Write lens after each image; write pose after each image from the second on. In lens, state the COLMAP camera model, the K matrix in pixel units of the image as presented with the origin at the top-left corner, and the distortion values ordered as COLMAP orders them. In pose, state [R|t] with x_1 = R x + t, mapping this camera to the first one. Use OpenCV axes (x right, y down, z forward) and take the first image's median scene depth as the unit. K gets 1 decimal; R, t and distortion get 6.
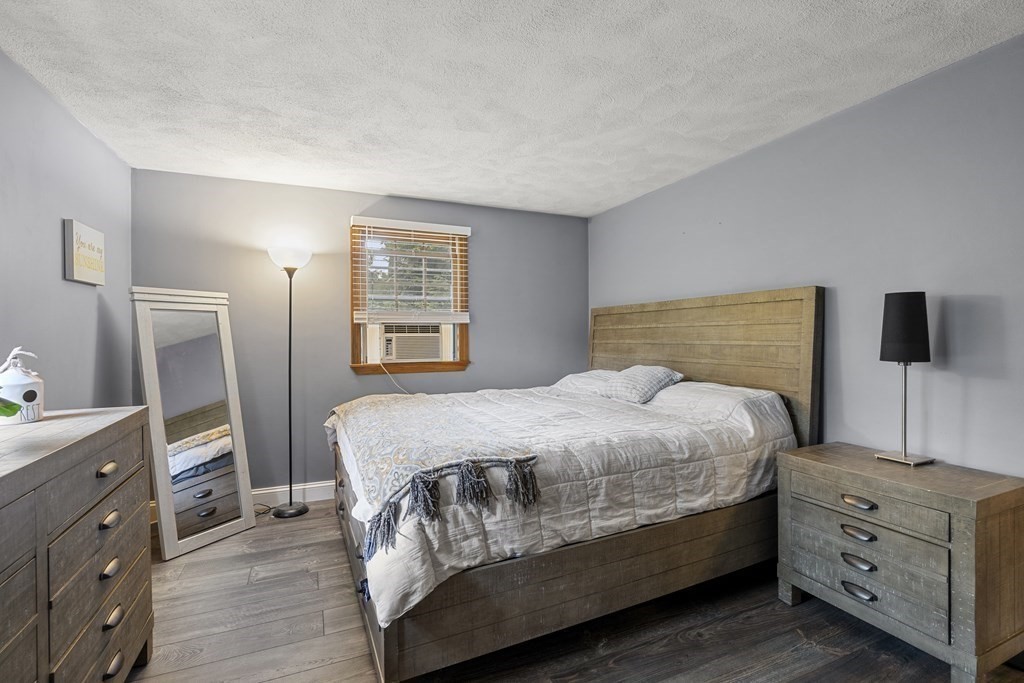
lens RADIAL K [[468.7, 0, 511.0], [0, 468.7, 342.0], [0, 0, 1]] dist [-0.001736, 0.000400]
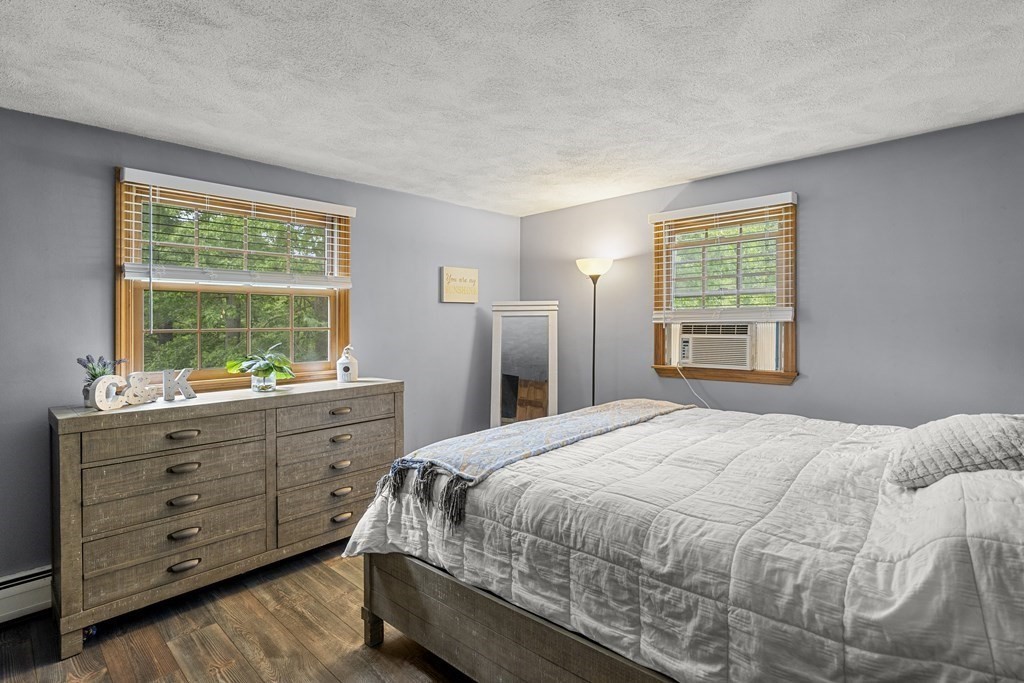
lens RADIAL K [[468.7, 0, 492.2], [0, 468.7, 325.5], [0, 0, 1]] dist [-0.001736, 0.000400]
pose [[0.412605, 0.000314, -0.910910, 0.805313], [-0.011657, 0.999920, -0.004936, -0.051882], [0.910835, 0.012655, 0.412576, 0.560917]]
